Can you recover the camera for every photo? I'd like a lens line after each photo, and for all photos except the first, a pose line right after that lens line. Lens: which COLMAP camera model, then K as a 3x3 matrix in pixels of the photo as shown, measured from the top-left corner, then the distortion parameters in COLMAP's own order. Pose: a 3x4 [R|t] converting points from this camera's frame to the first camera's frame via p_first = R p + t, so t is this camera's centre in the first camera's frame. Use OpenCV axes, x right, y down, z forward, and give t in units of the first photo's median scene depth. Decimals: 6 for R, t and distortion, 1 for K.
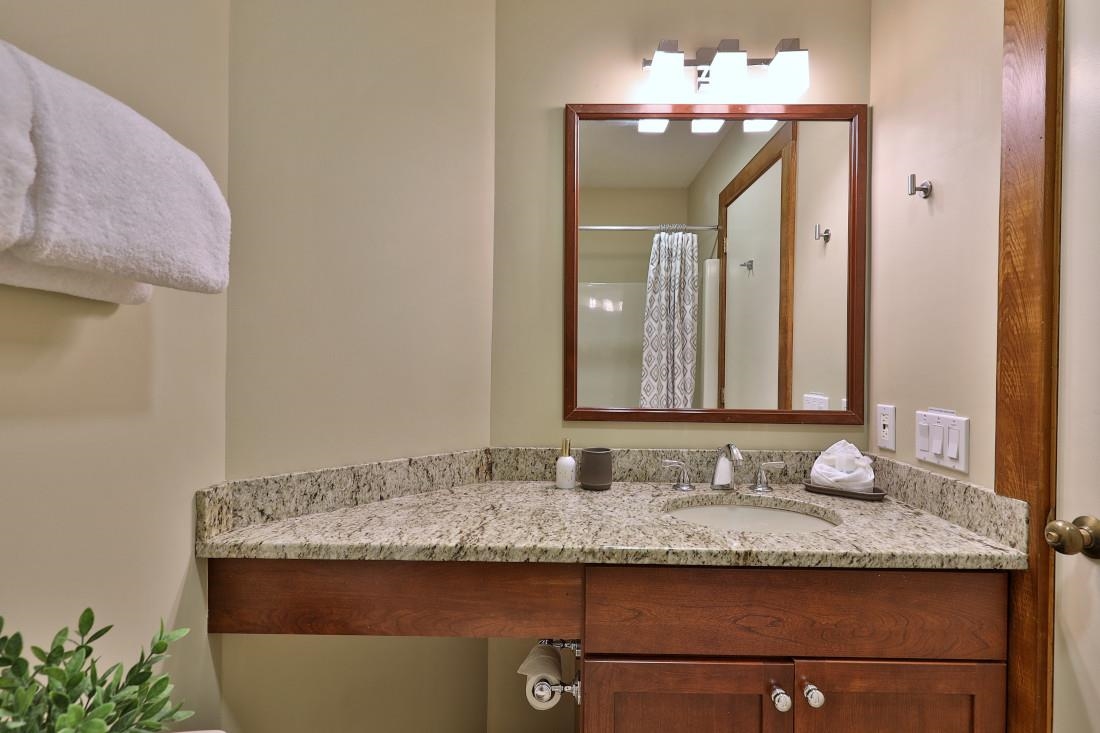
lens RADIAL K [[530.4, 0, 549.0], [0, 530.4, 366.9], [0, 0, 1]] dist [0.003677, -0.001142]
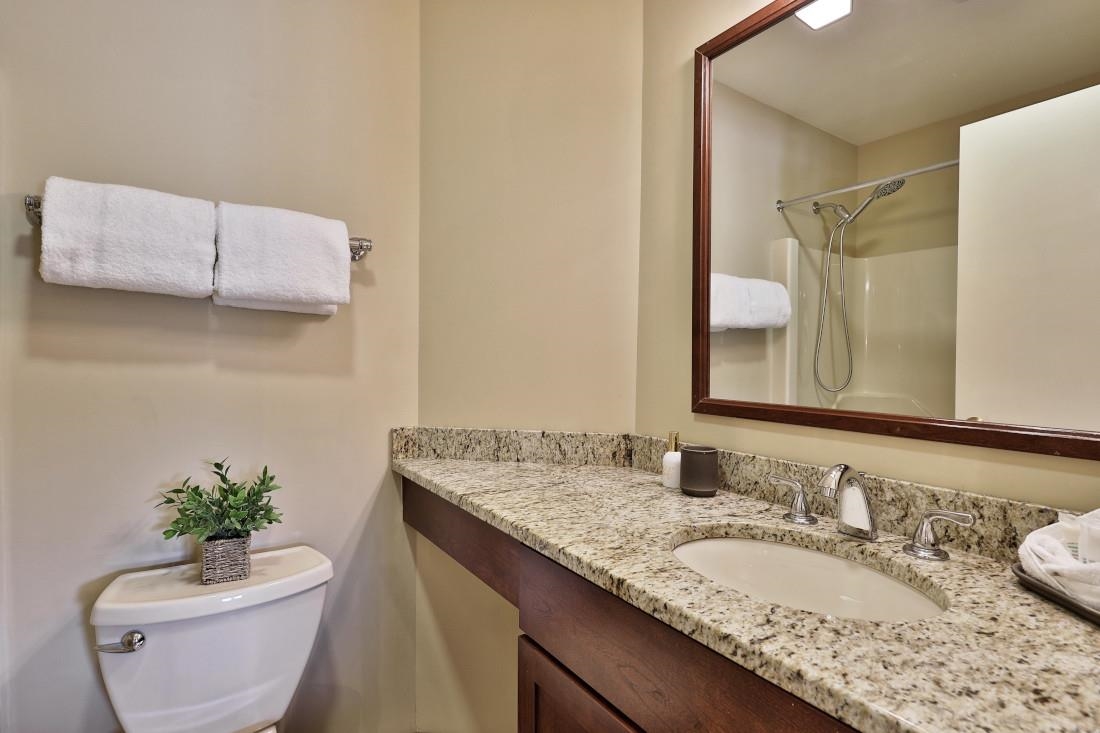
lens RADIAL K [[530.4, 0, 549.8], [0, 530.4, 365.9], [0, 0, 1]] dist [0.003677, -0.001142]
pose [[0.575733, 0.006295, -0.817613, 0.847592], [-0.011016, 0.999939, -0.000058, 0.037859], [0.817564, 0.009040, 0.575767, 0.428444]]
